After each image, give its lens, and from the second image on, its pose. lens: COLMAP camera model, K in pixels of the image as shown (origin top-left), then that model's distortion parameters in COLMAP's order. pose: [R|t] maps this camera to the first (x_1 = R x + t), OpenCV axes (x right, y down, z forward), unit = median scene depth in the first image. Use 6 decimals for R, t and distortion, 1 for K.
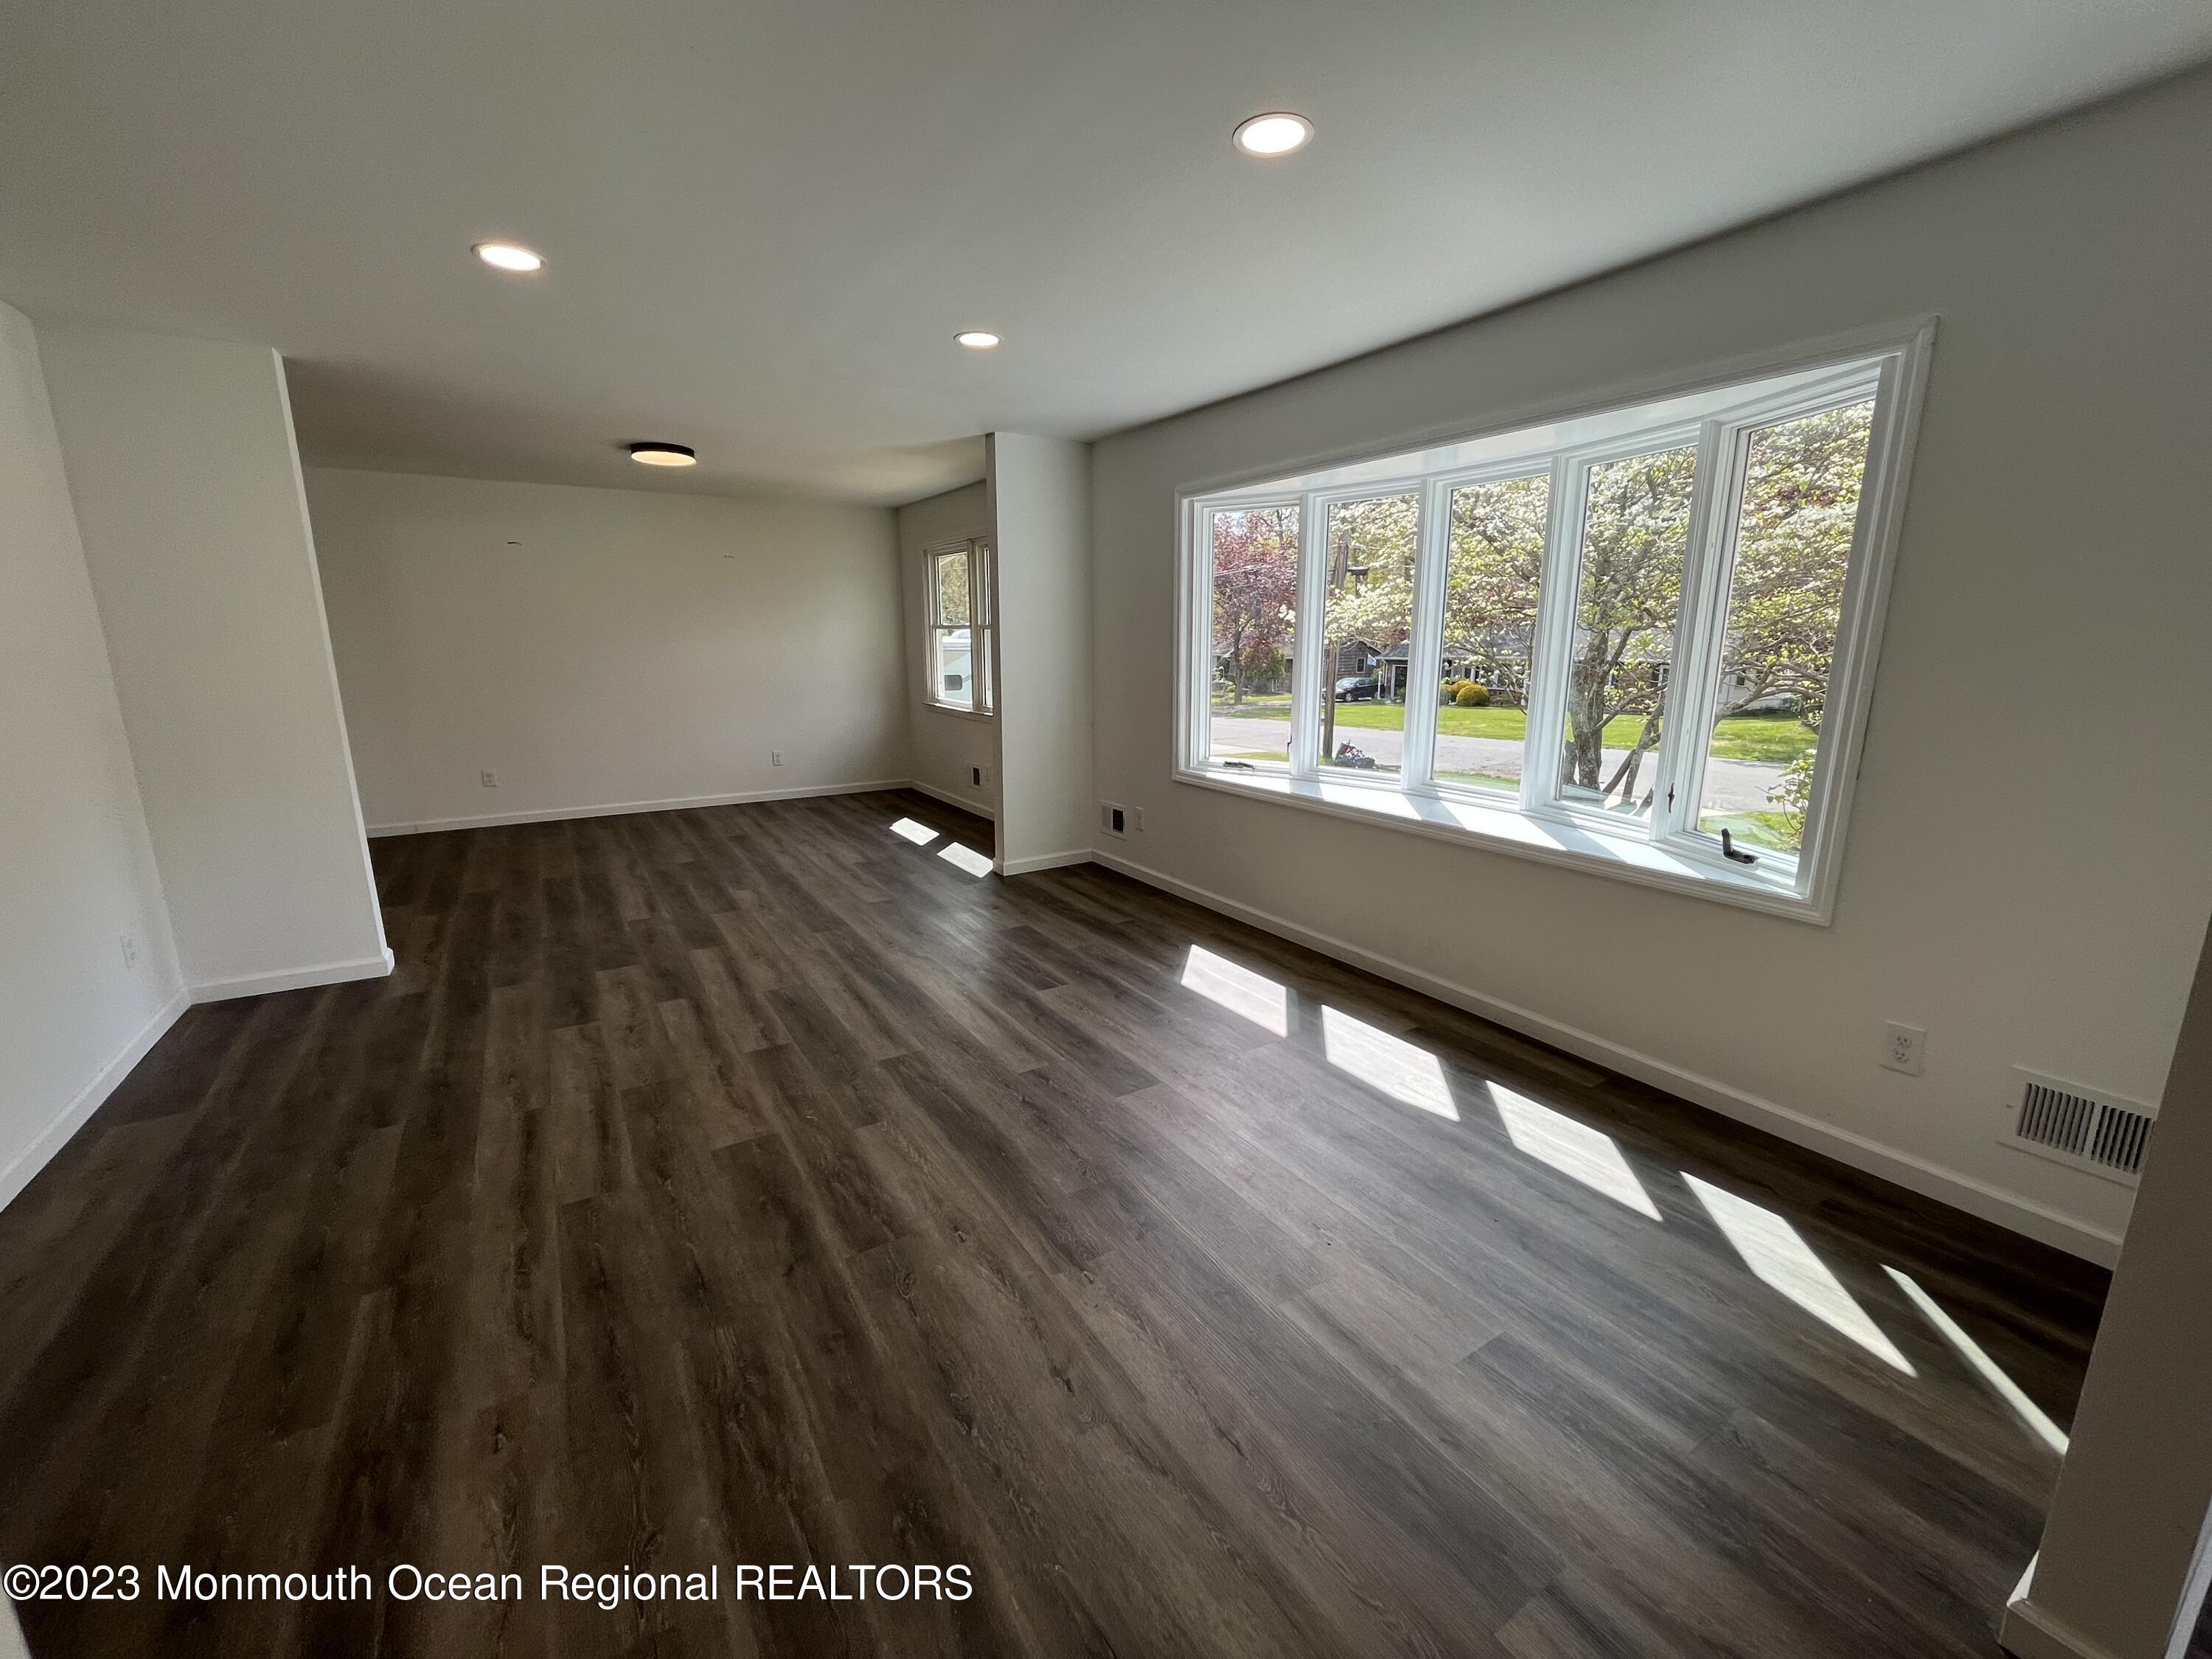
lens RADIAL K [[896.8, 0, 1091.7], [0, 896.8, 821.5], [0, 0, 1]] dist [0.003173, 0.000416]
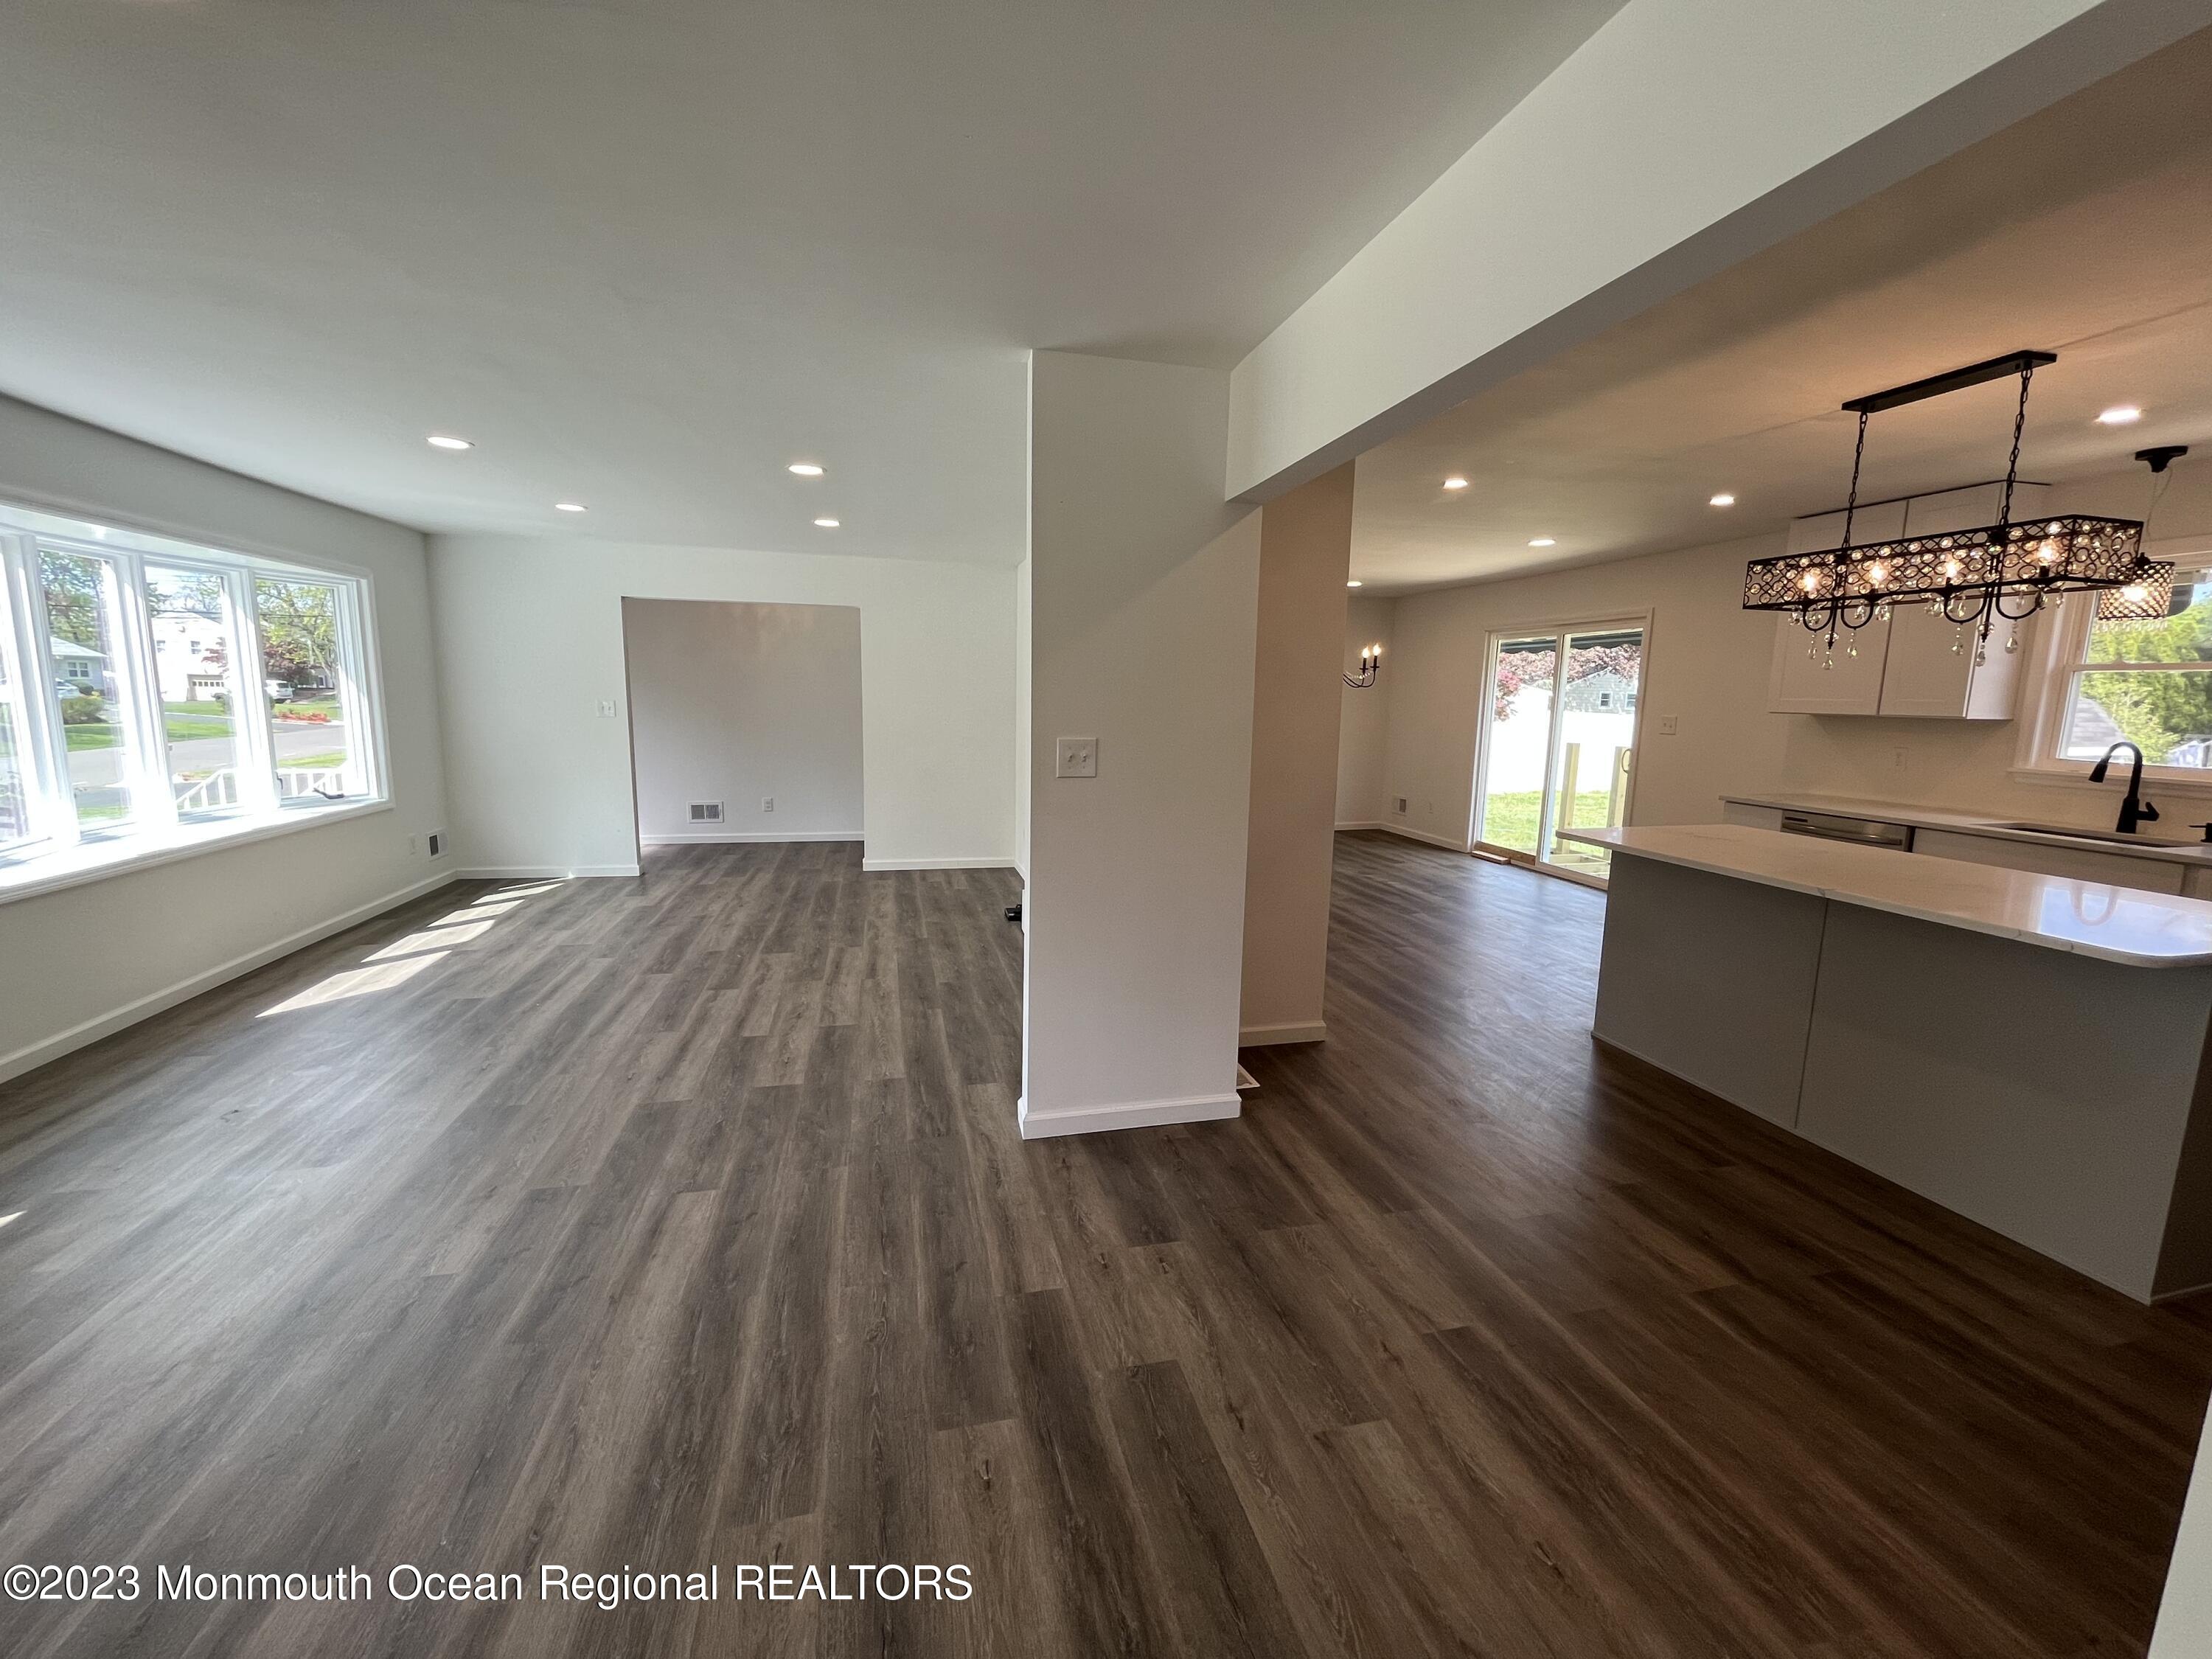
lens RADIAL K [[896.8, 0, 1095.7], [0, 896.8, 828.0], [0, 0, 1]] dist [0.003173, 0.000416]
pose [[-0.949064, -0.060075, 0.309304, -1.267252], [0.050613, 0.939840, 0.337844, -0.406749], [-0.310992, 0.336291, -0.888928, 1.884687]]
